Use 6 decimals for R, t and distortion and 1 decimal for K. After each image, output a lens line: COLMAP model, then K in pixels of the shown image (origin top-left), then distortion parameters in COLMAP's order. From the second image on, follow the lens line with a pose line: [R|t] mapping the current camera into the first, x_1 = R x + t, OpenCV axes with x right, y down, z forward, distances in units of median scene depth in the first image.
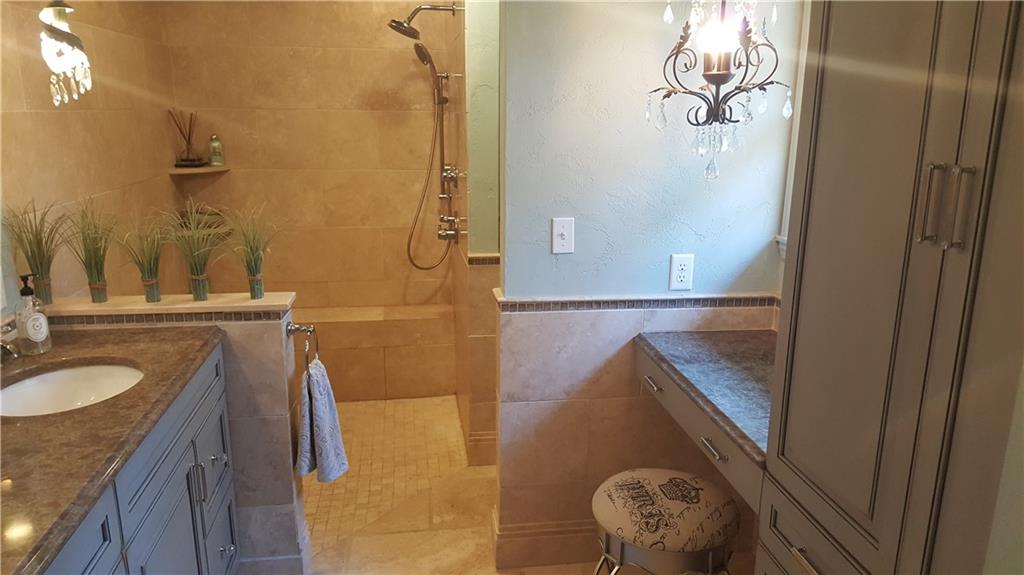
lens RADIAL K [[766.6, 0, 509.0], [0, 766.6, 293.9], [0, 0, 1]] dist [0.150166, -0.239927]
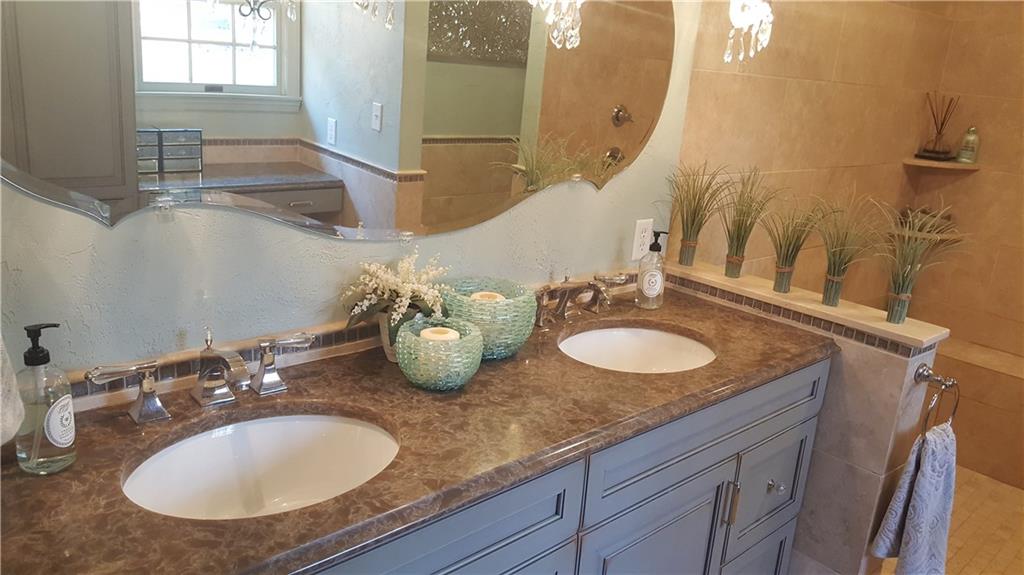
lens RADIAL K [[766.6, 0, 509.0], [0, 766.6, 293.9], [0, 0, 1]] dist [0.150166, -0.239927]
pose [[0.580785, 0.273519, -0.766731, 0.053071], [-0.265655, 0.953982, 0.139090, -0.029529], [0.769491, 0.122905, 0.626720, 0.200717]]
